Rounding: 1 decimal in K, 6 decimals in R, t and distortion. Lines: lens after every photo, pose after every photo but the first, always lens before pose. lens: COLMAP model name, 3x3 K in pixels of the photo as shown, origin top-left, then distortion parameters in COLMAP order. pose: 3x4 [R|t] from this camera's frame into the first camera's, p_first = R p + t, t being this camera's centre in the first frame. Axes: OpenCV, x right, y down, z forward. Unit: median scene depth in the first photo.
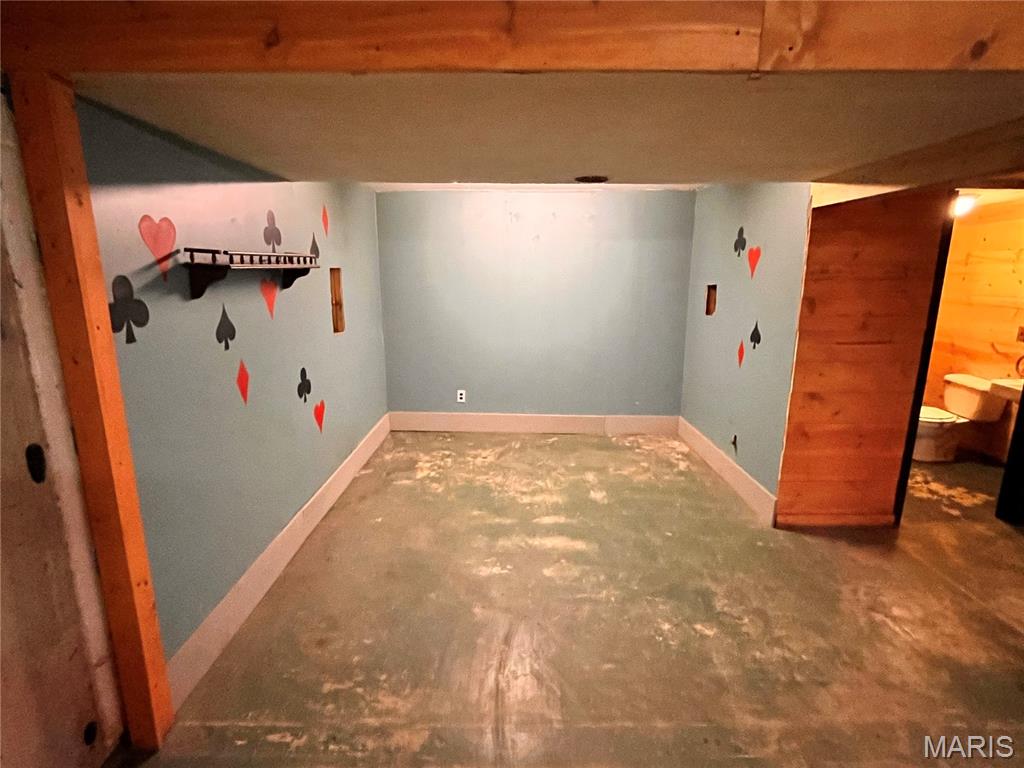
lens RADIAL K [[520.1, 0, 506.5], [0, 520.1, 379.7], [0, 0, 1]] dist [-0.004054, -0.001153]
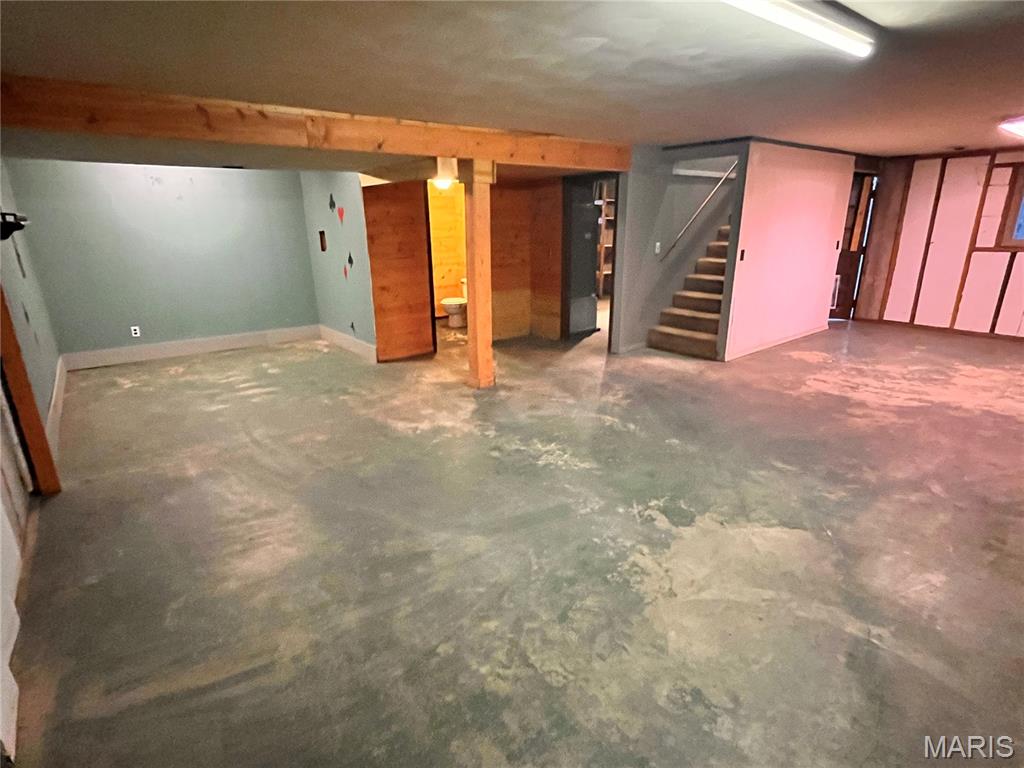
lens RADIAL K [[520.1, 0, 514.0], [0, 520.1, 386.2], [0, 0, 1]] dist [-0.004054, -0.001153]
pose [[0.773125, -0.204439, 0.600402, -0.241217], [0.145150, 0.978535, 0.146288, 0.165607], [-0.617421, -0.025950, 0.786205, -0.763525]]
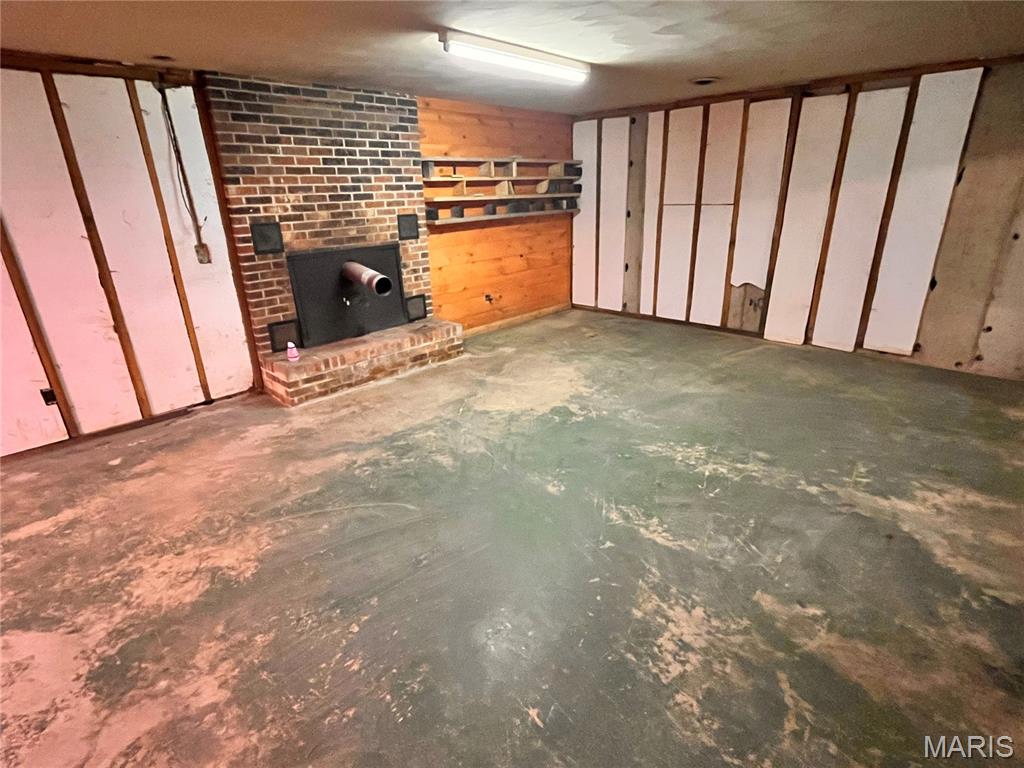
lens RADIAL K [[520.1, 0, 512.6], [0, 520.1, 384.7], [0, 0, 1]] dist [-0.004054, -0.001153]
pose [[-0.681376, 0.277202, -0.677411, 1.257343], [-0.121213, 0.869994, 0.477931, -0.041241], [0.721827, 0.407762, -0.559192, 0.265603]]
